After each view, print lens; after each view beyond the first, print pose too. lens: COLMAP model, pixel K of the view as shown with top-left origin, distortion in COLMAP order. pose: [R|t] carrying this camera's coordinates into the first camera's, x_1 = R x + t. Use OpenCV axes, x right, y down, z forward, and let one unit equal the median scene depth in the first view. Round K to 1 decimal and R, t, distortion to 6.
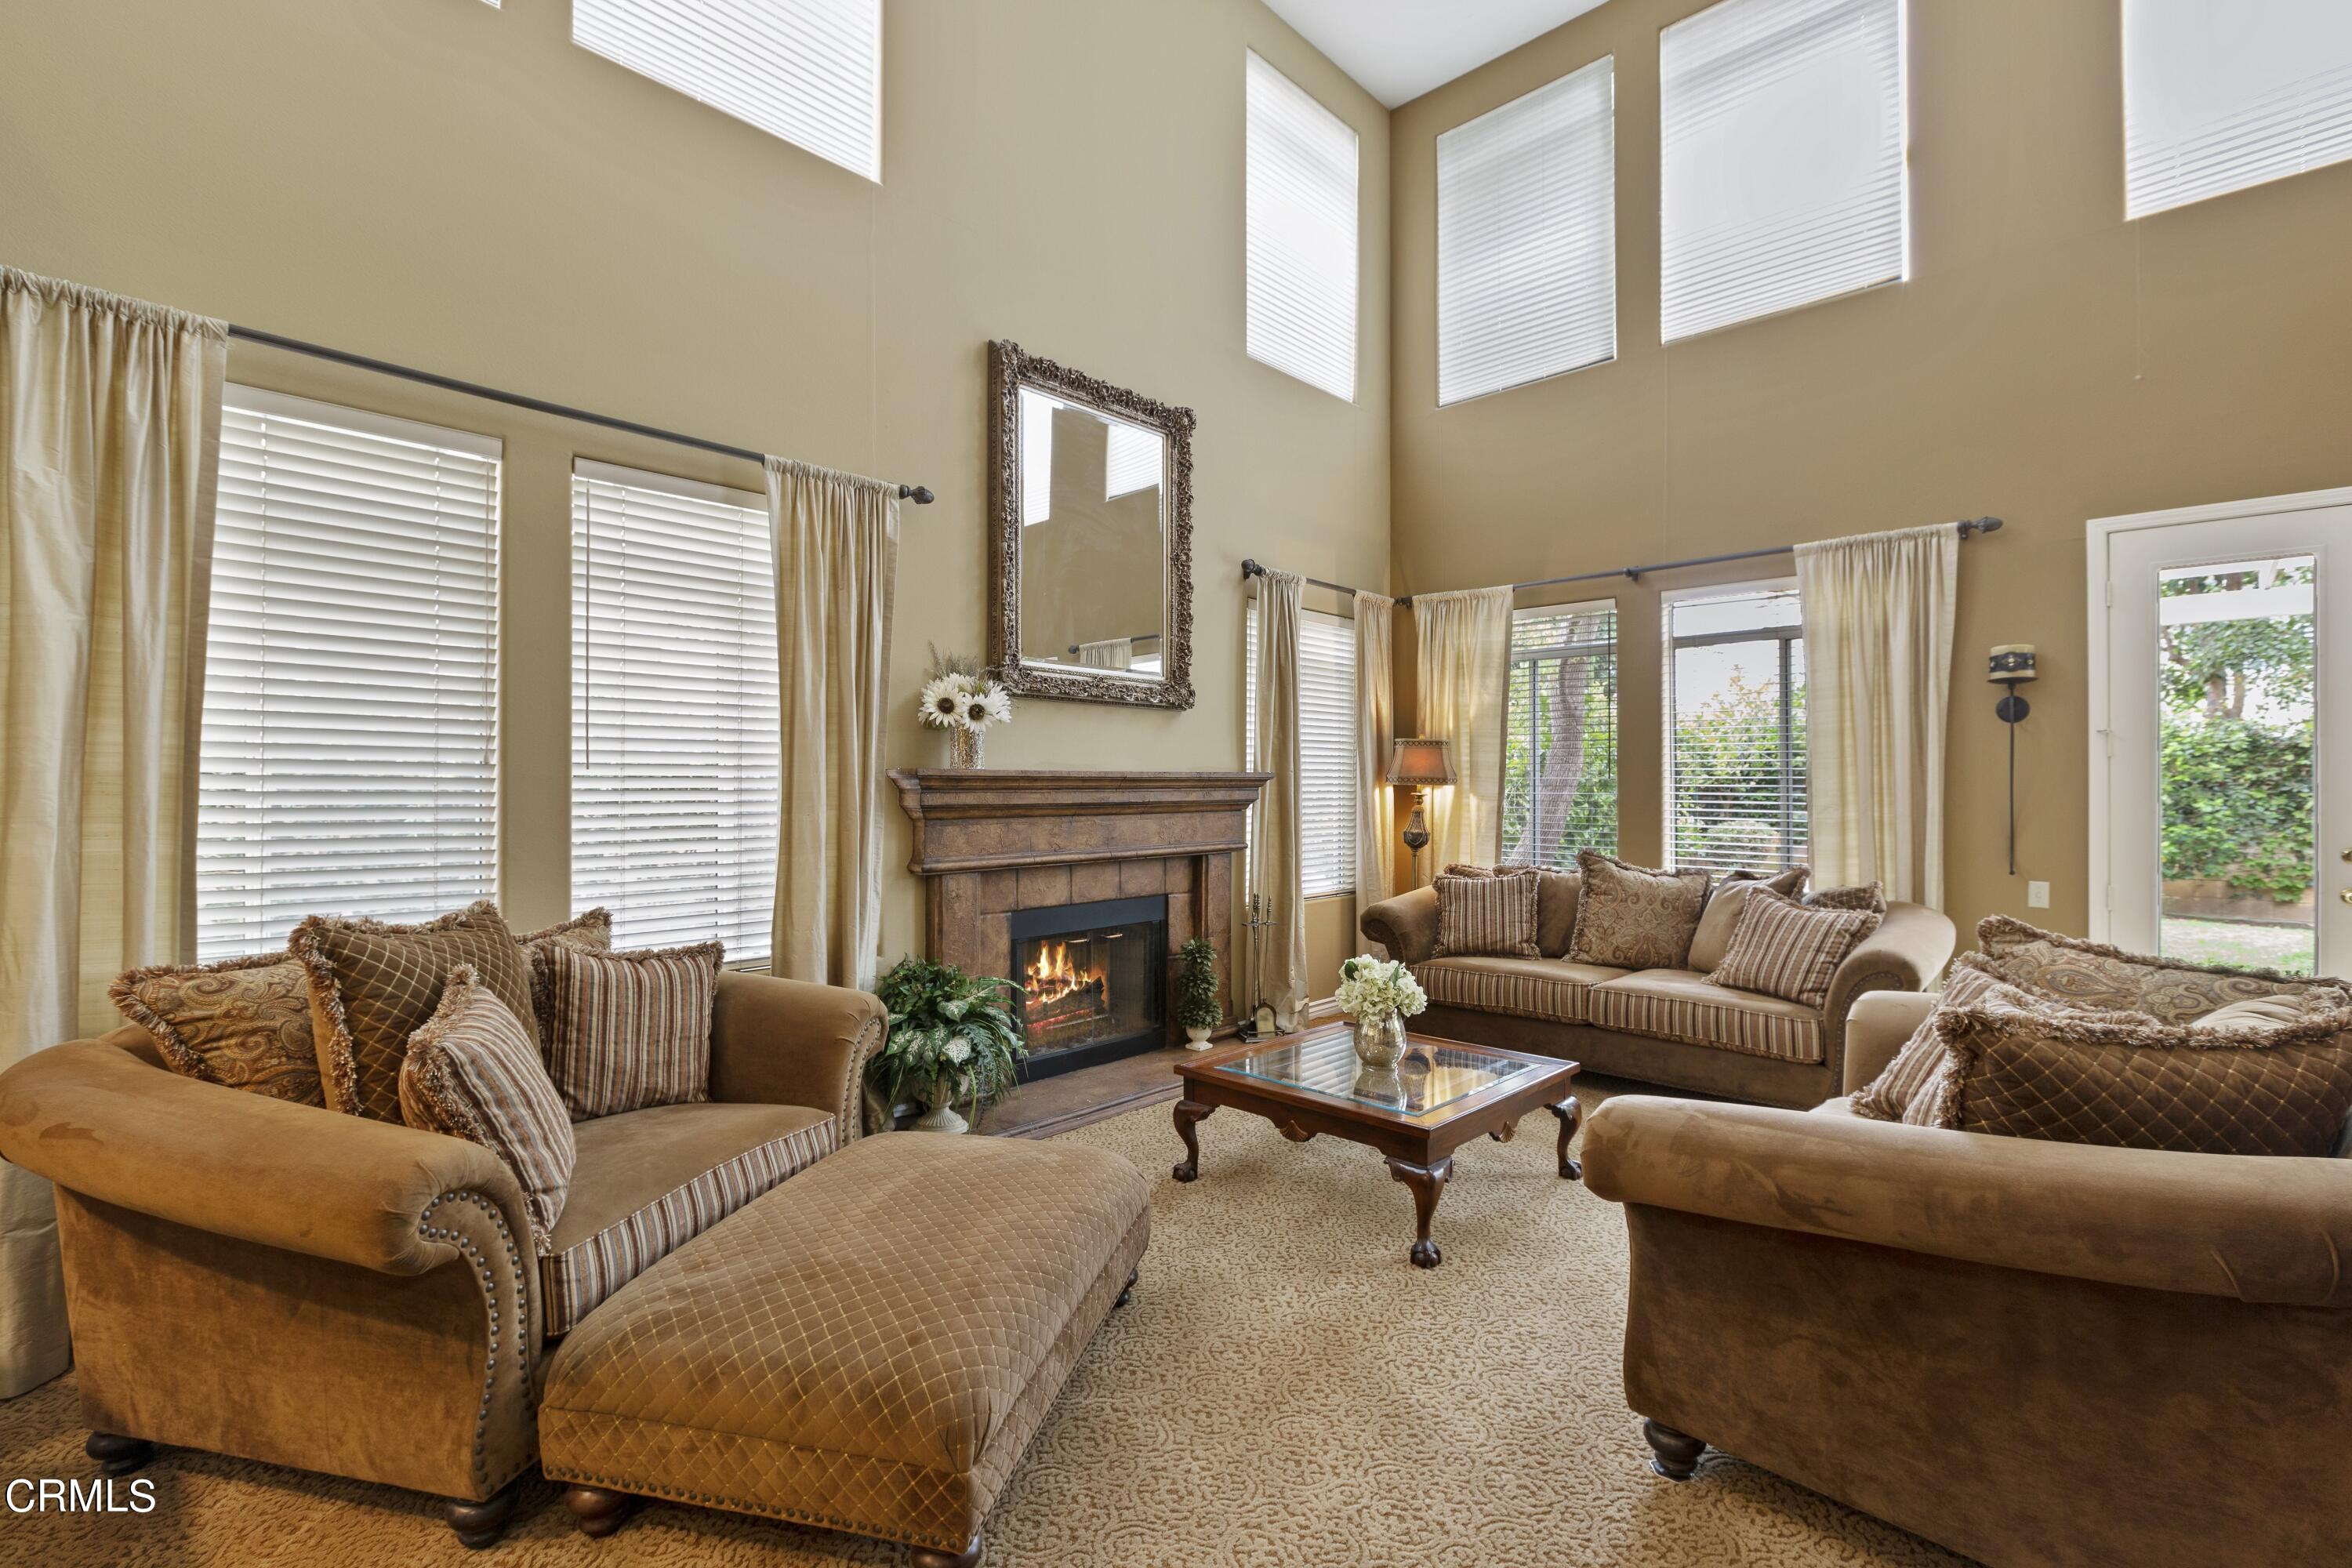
lens RADIAL K [[1055.2, 0, 1179.5], [0, 1055.2, 796.2], [0, 0, 1]] dist [0.000168, -0.000444]
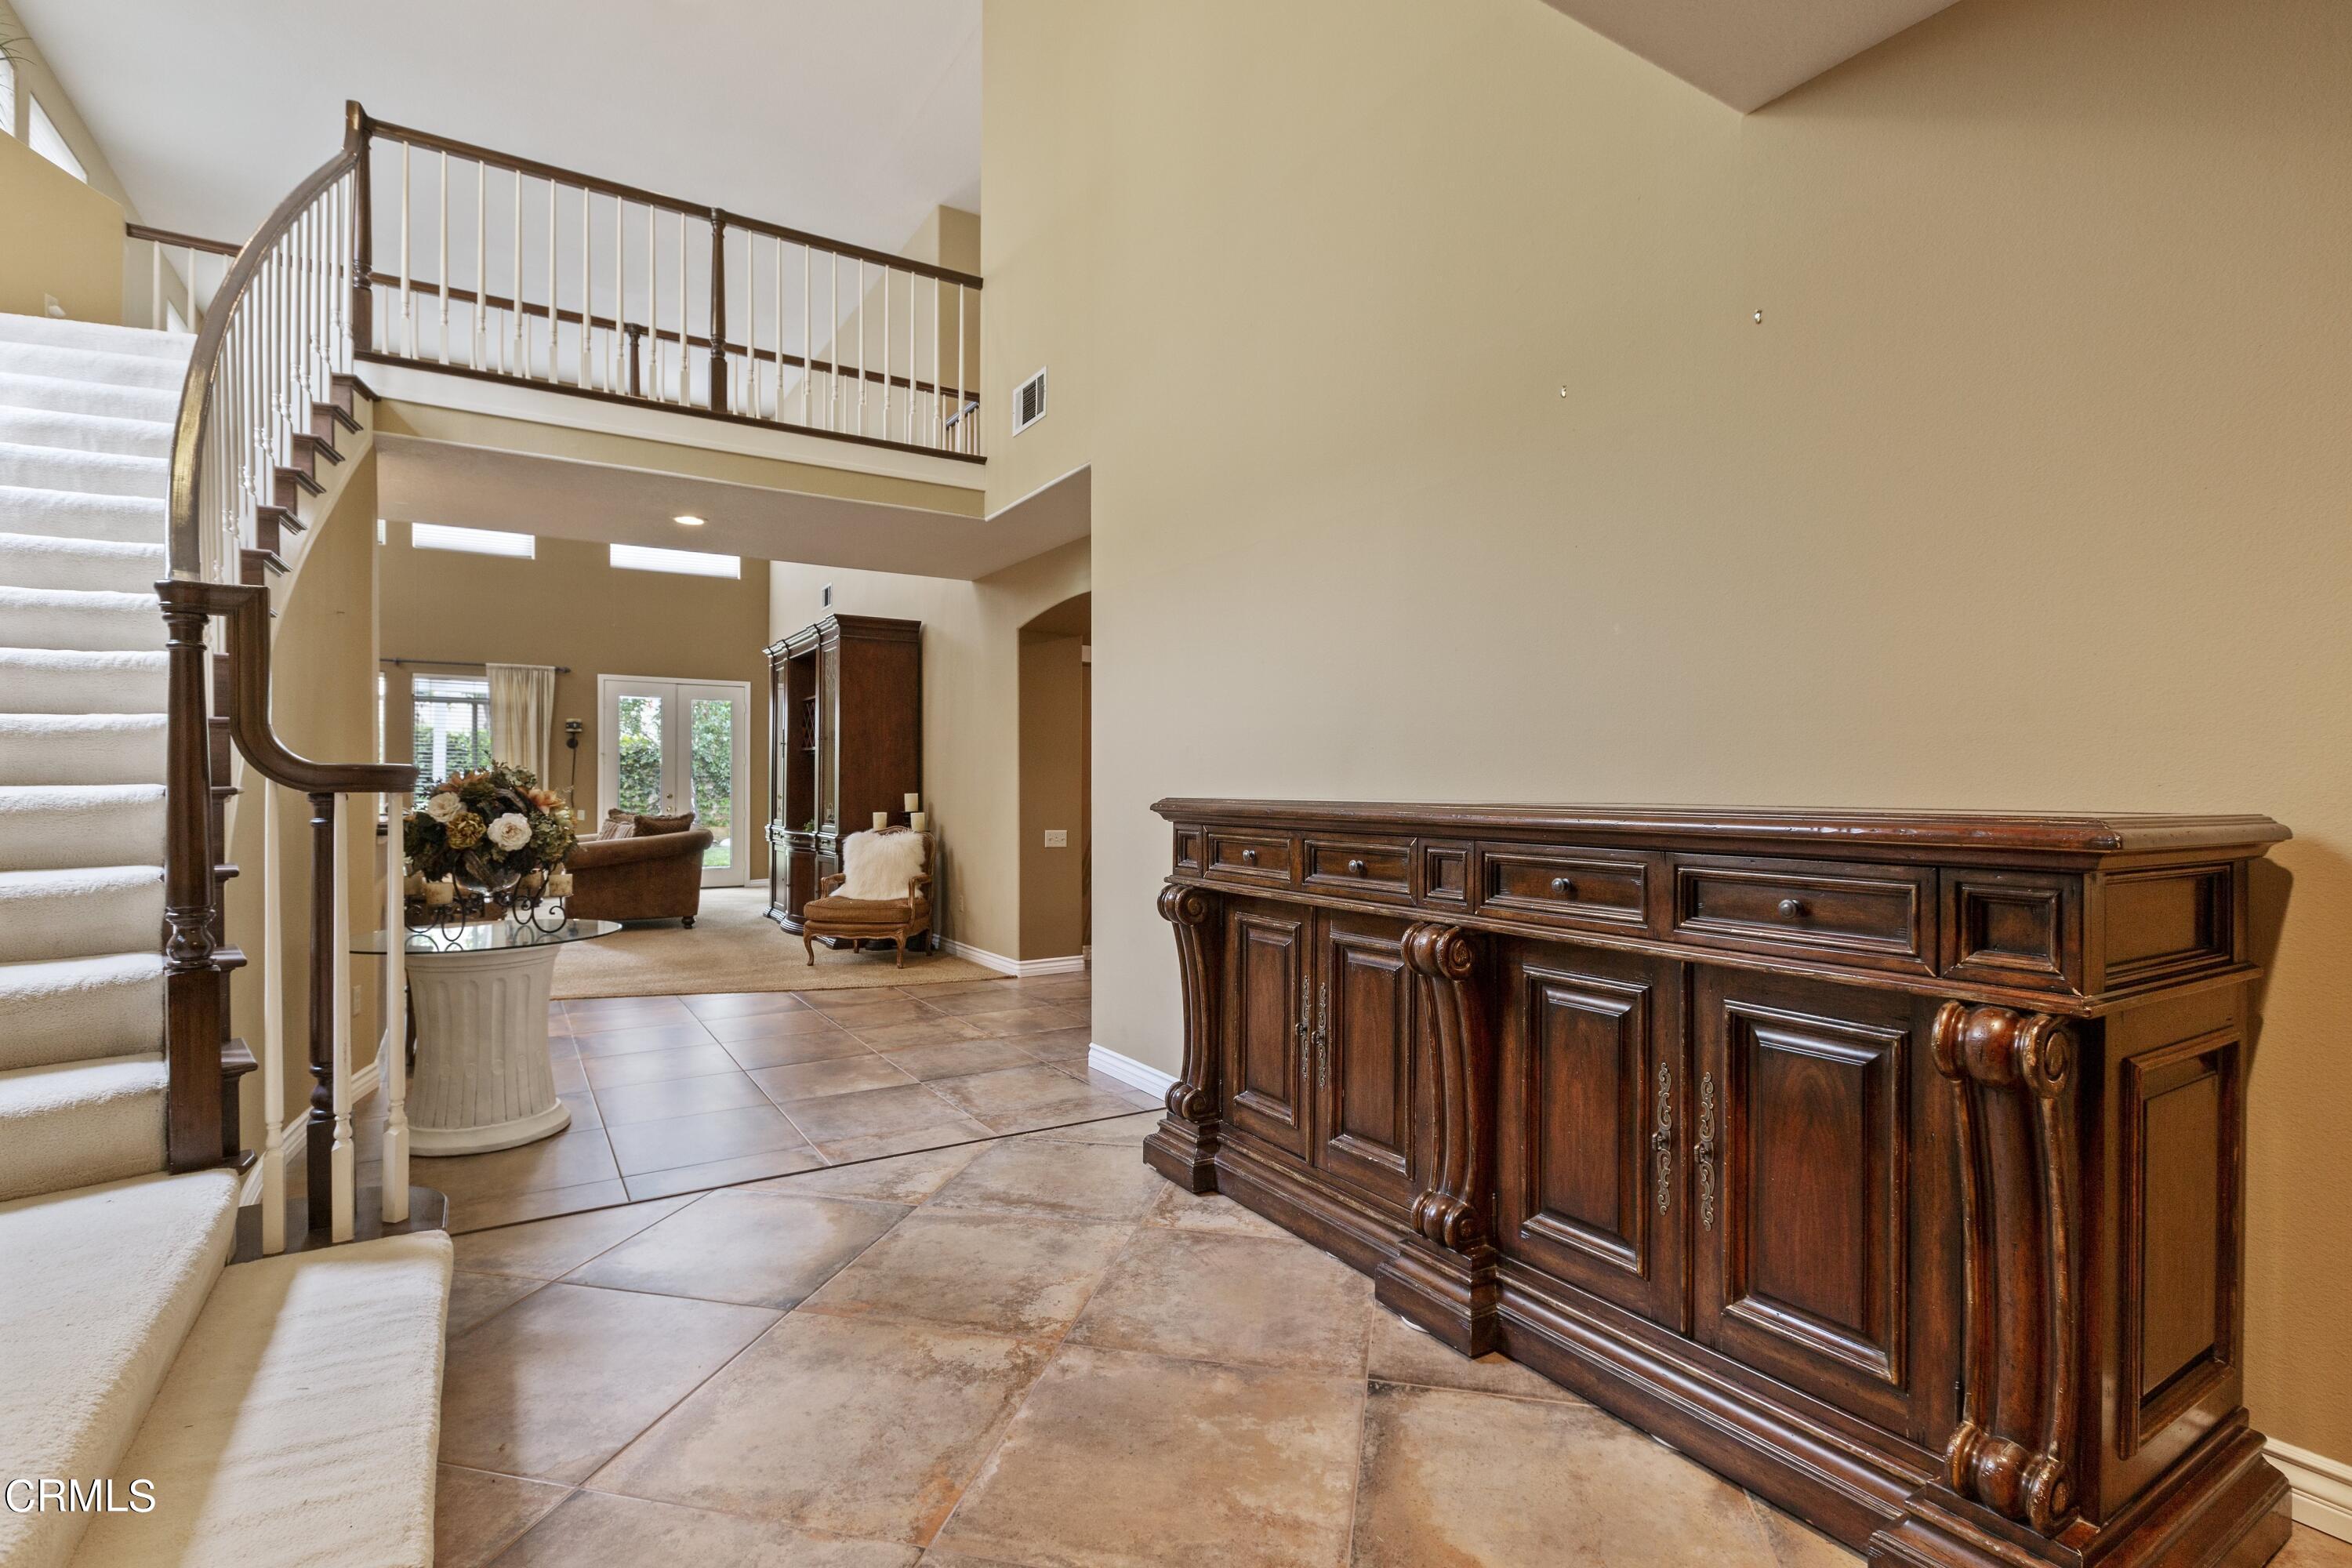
lens RADIAL K [[1066.9, 0, 1175.1], [0, 1066.9, 776.5], [0, 0, 1]] dist [-0.001163, -0.000121]
pose [[0.256416, 0.008131, 0.966532, -1.236885], [0.001122, 0.999961, -0.008710, 0.020908], [-0.966566, 0.003318, 0.256397, -0.994010]]
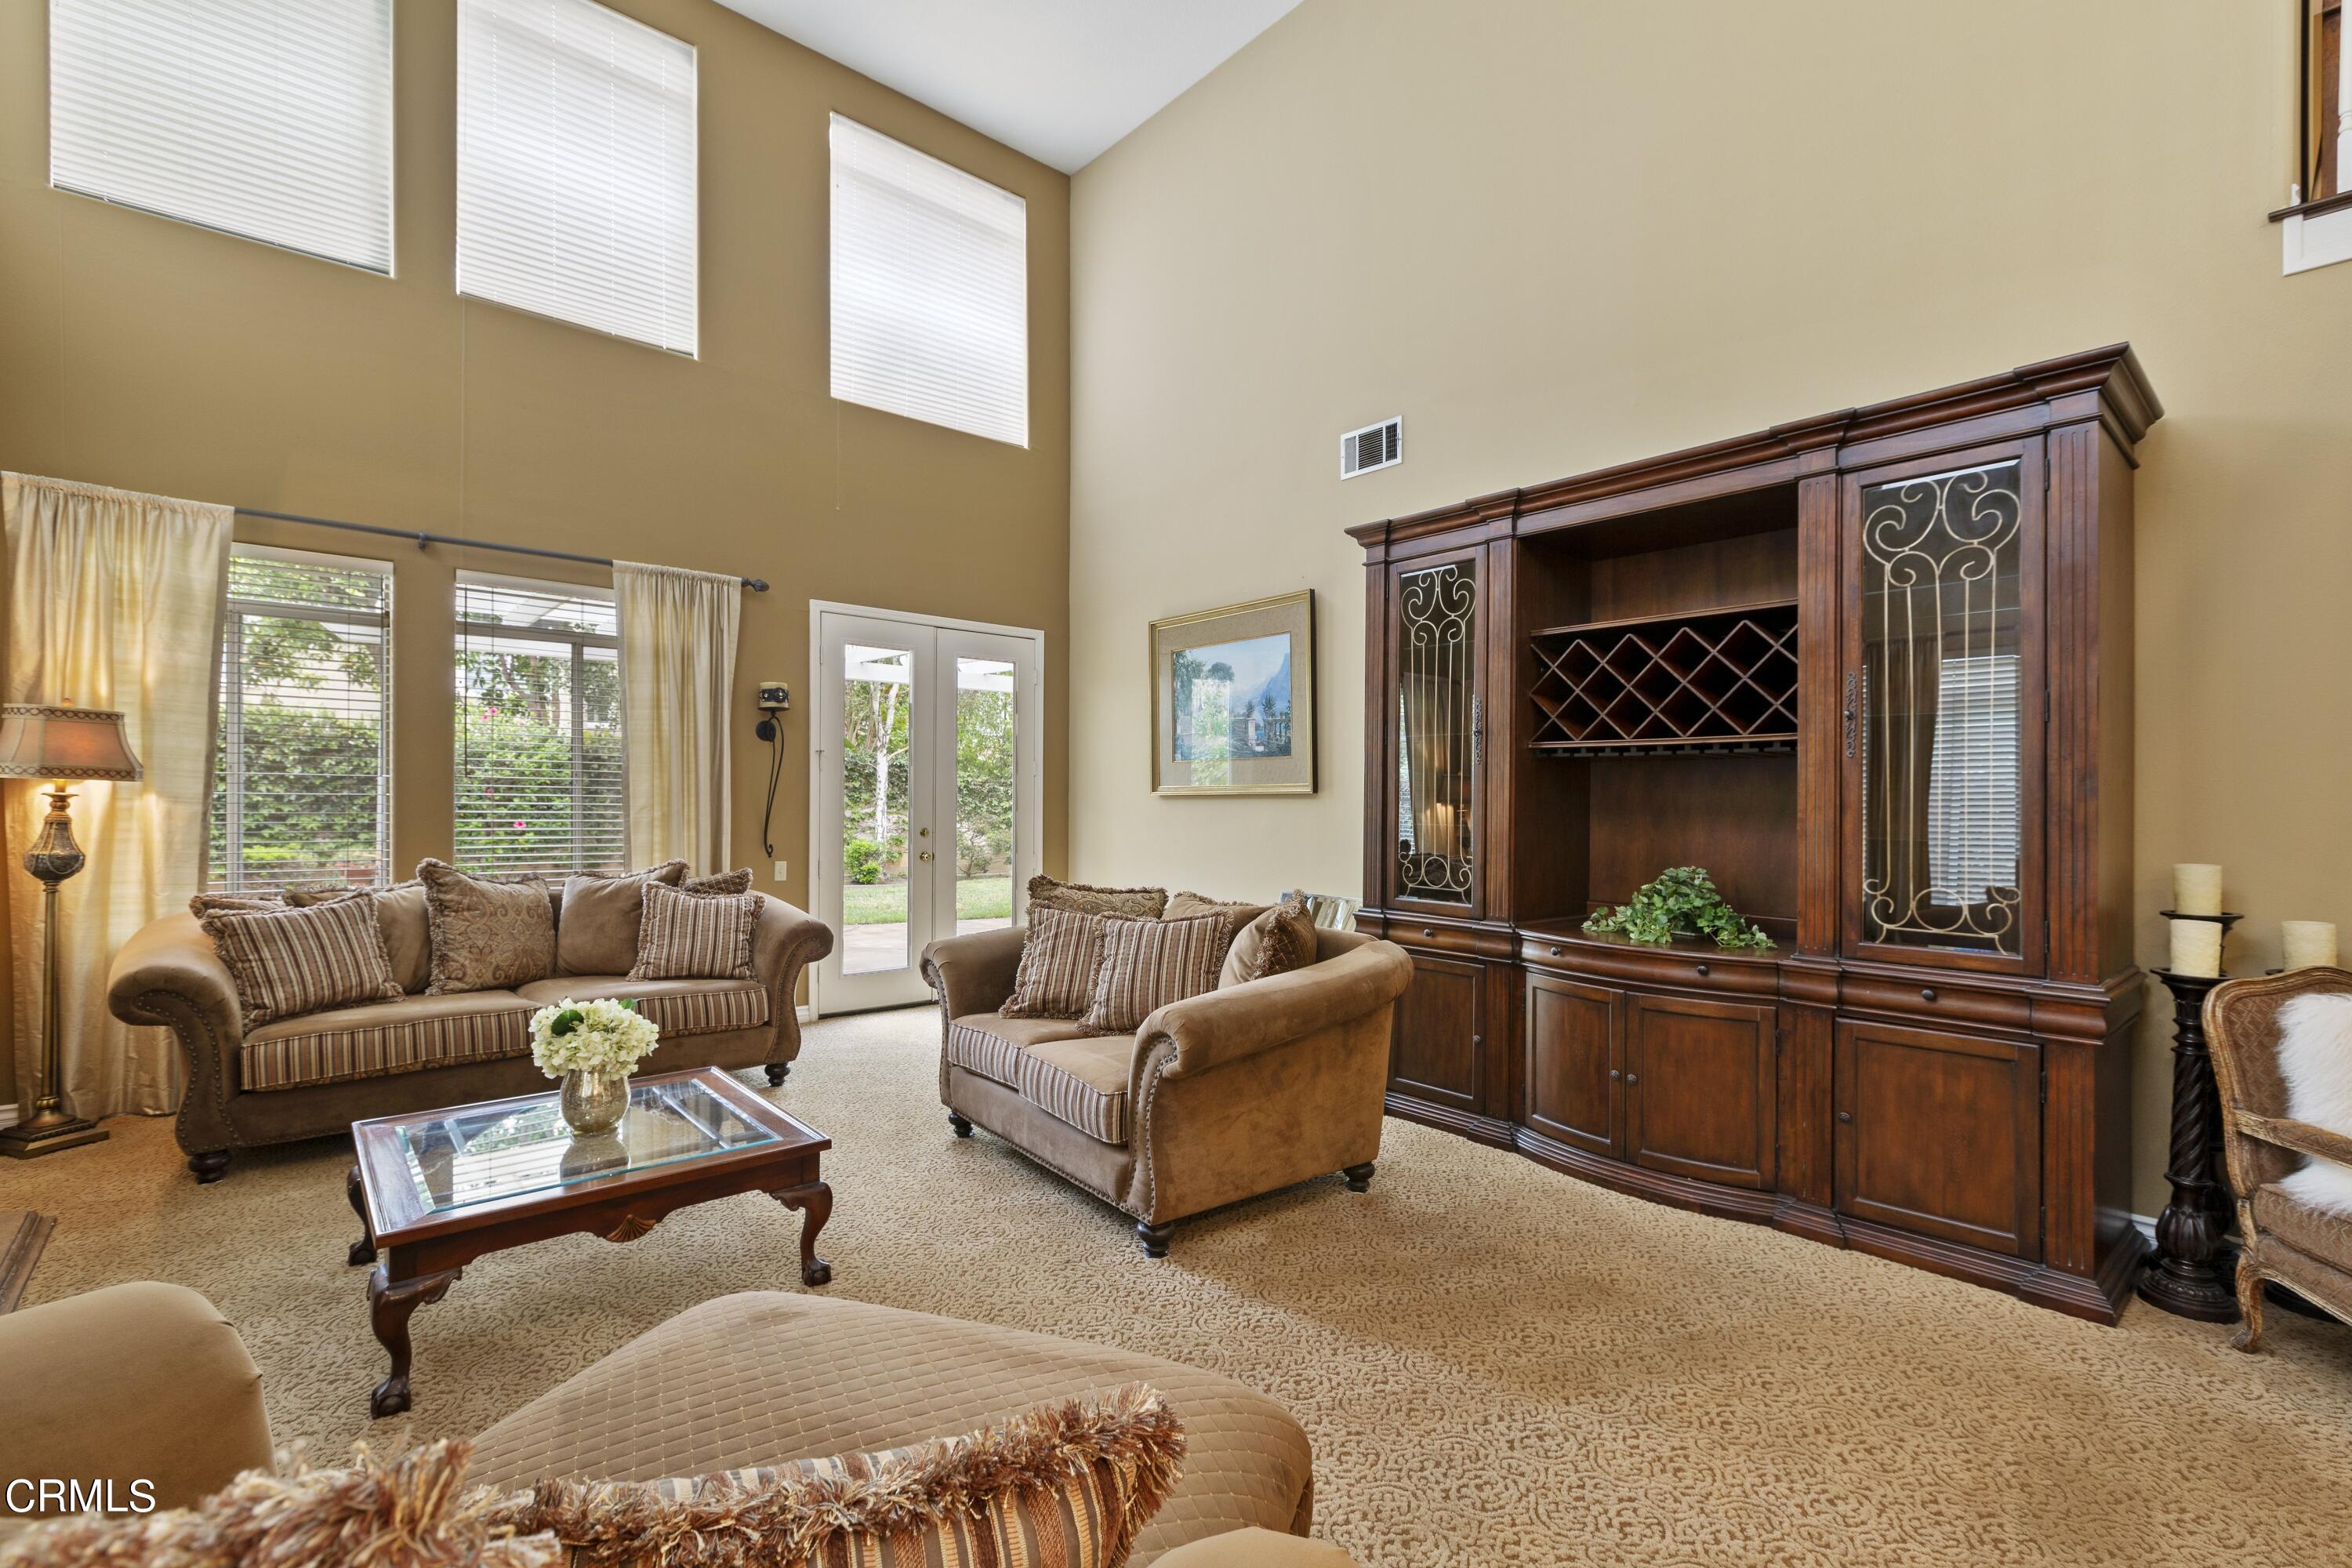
lens RADIAL K [[1021.4, 0, 1185.0], [0, 1021.4, 800.7], [0, 0, 1]] dist [0.001425, 0.000173]
pose [[0.102591, -0.003359, 0.994718, -0.385465], [-0.000588, 0.999994, 0.003438, -0.000520], [-0.994723, -0.000938, 0.102588, 0.333260]]
